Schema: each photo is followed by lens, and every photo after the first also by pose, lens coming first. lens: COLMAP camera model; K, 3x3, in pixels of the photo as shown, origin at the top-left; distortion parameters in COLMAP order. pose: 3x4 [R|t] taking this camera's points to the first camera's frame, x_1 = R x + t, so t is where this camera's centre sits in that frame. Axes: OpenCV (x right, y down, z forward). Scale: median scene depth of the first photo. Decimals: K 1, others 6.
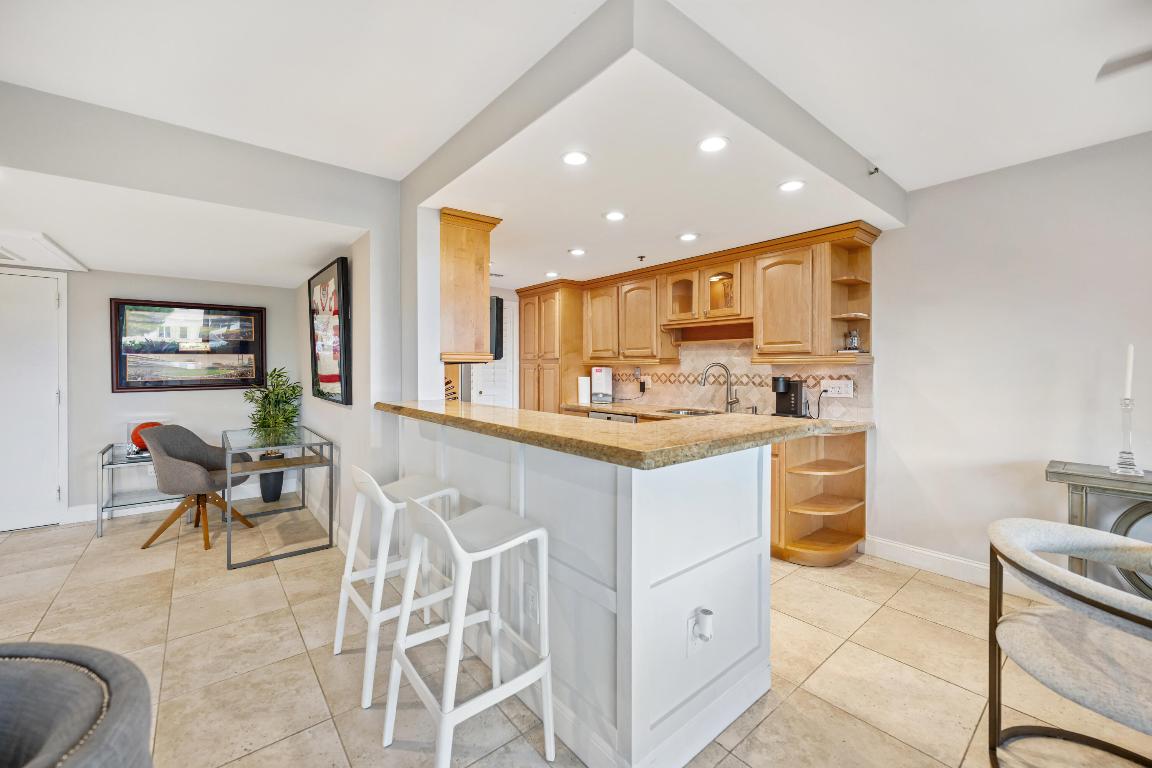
lens RADIAL K [[457.1, 0, 570.0], [0, 457.1, 370.4], [0, 0, 1]] dist [-0.001248, -0.000104]
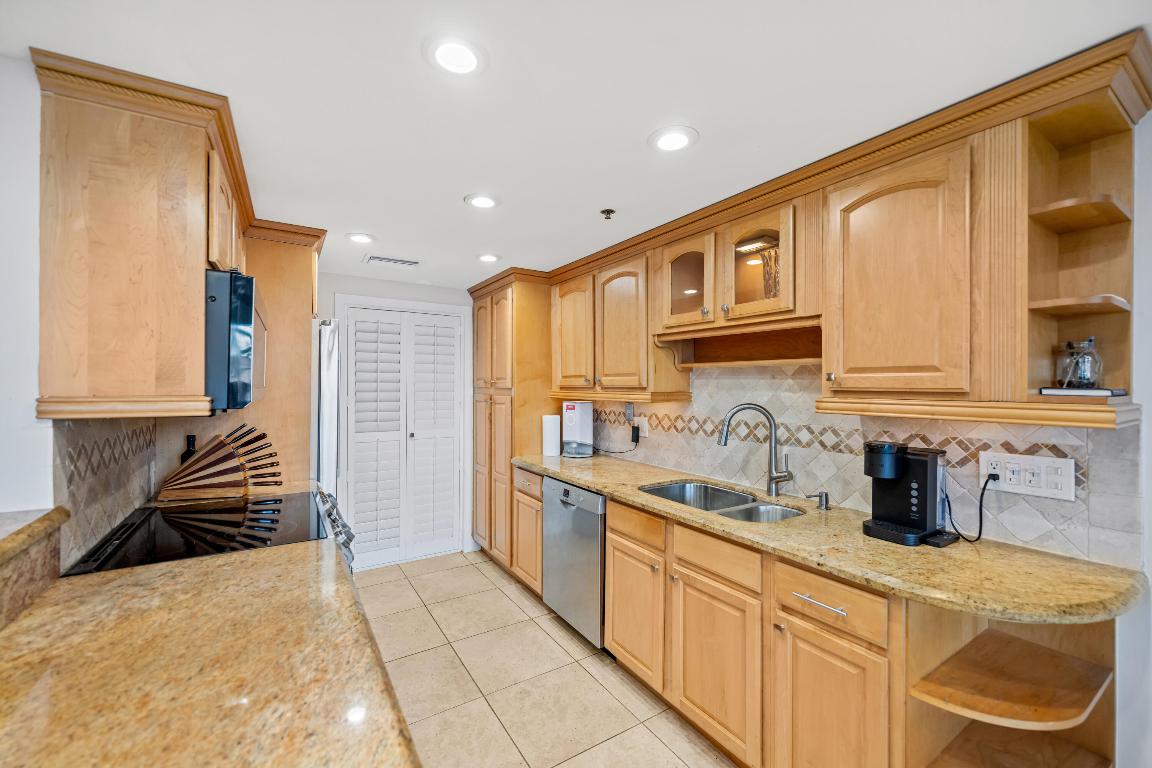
lens RADIAL K [[457.8, 0, 571.9], [0, 457.8, 384.2], [0, 0, 1]] dist [-0.001075, -0.000196]
pose [[0.993045, 0.003132, -0.117692, 0.173517], [-0.003936, 0.999970, -0.006598, -0.034406], [0.117668, 0.007016, 0.993028, 0.432342]]
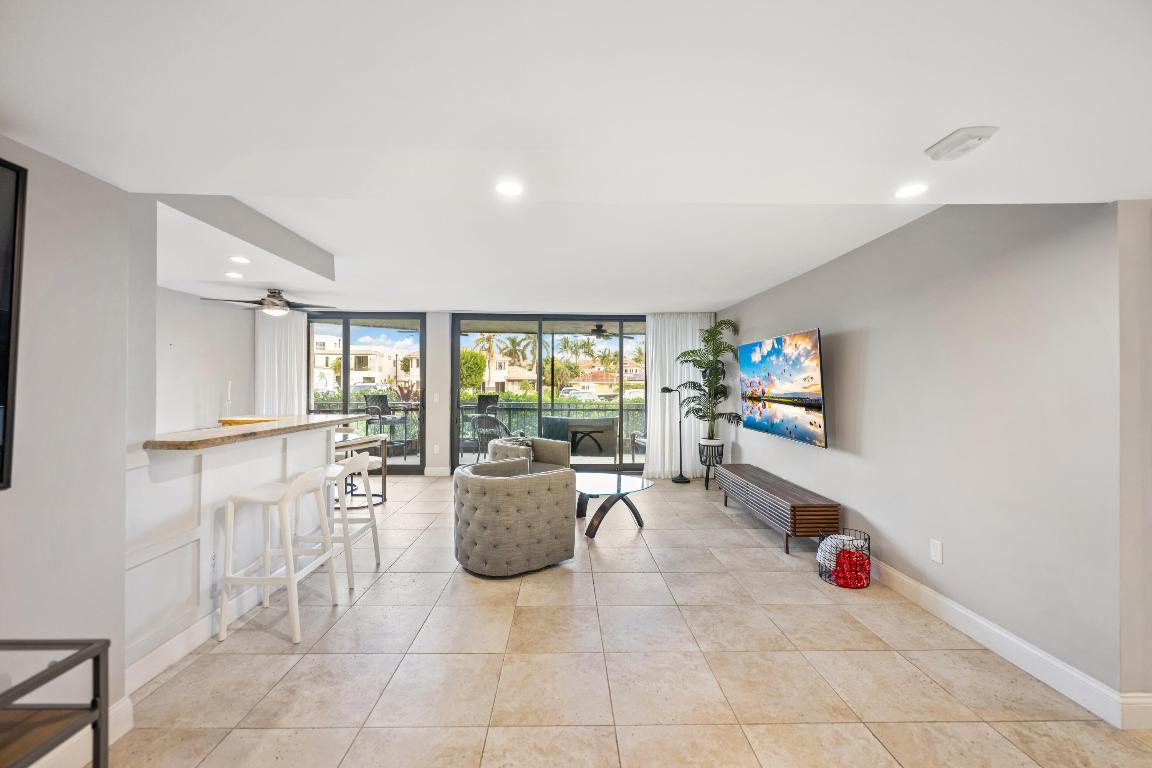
lens RADIAL K [[457.8, 0, 571.9], [0, 457.8, 384.2], [0, 0, 1]] dist [-0.001075, -0.000196]
pose [[-0.785713, -0.002906, 0.618585, -0.933778], [-0.002251, 0.999996, 0.001839, -0.024244], [-0.618587, 0.000053, -0.785716, 0.776875]]
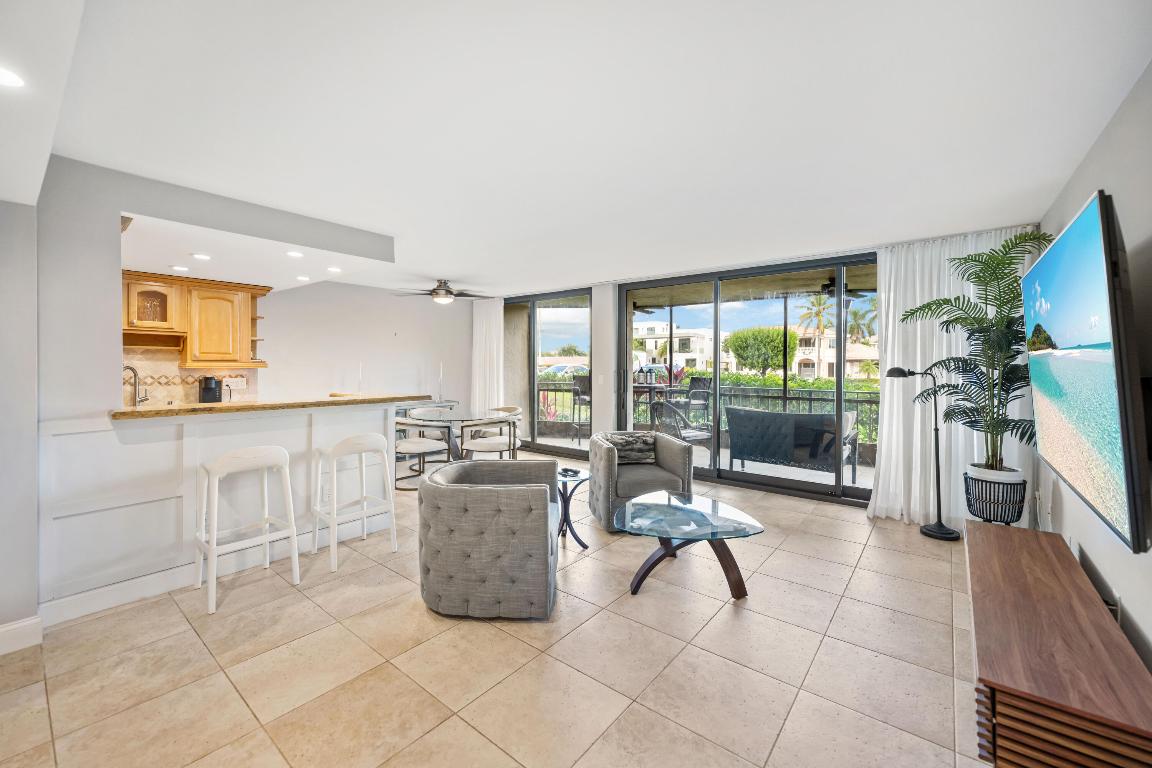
lens RADIAL K [[461.1, 0, 569.5], [0, 461.1, 369.3], [0, 0, 1]] dist [-0.001014, -0.000346]
pose [[-0.201948, -0.009993, 0.979345, -0.987536], [0.000964, 0.999945, 0.010402, -0.019836], [-0.979396, 0.003044, -0.201927, 0.166250]]
